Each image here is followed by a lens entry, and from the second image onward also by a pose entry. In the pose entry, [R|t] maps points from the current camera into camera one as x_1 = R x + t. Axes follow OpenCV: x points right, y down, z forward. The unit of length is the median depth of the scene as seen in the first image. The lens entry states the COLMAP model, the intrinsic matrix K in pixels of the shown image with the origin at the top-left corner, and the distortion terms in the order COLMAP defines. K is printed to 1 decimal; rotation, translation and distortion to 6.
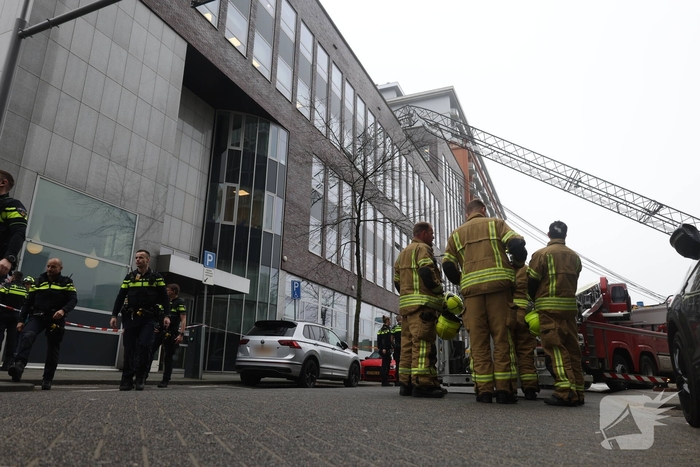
lens RADIAL K [[490.3, 0, 350.0], [0, 490.3, 233.5], [0, 0, 1]] dist [-0.002874, -0.000674]
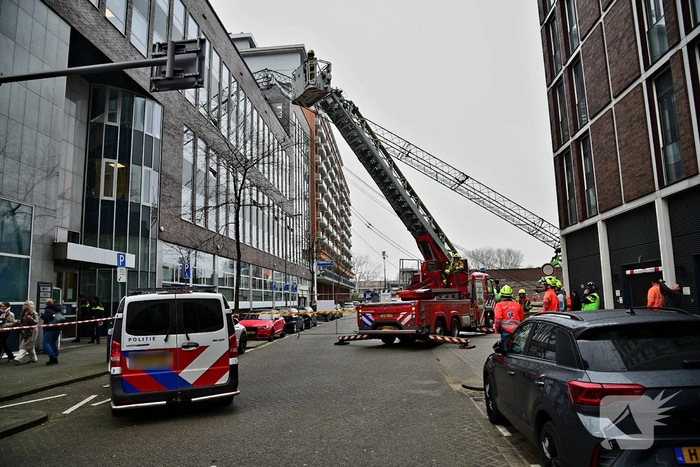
lens RADIAL K [[465.7, 0, 332.3], [0, 465.7, 236.3], [0, 0, 1]] dist [-0.043485, 0.003691]
pose [[0.955998, 0.000469, 0.293372, -0.072896], [-0.043145, 0.989350, 0.139015, -0.091212], [-0.290183, -0.145555, 0.945837, -0.075301]]
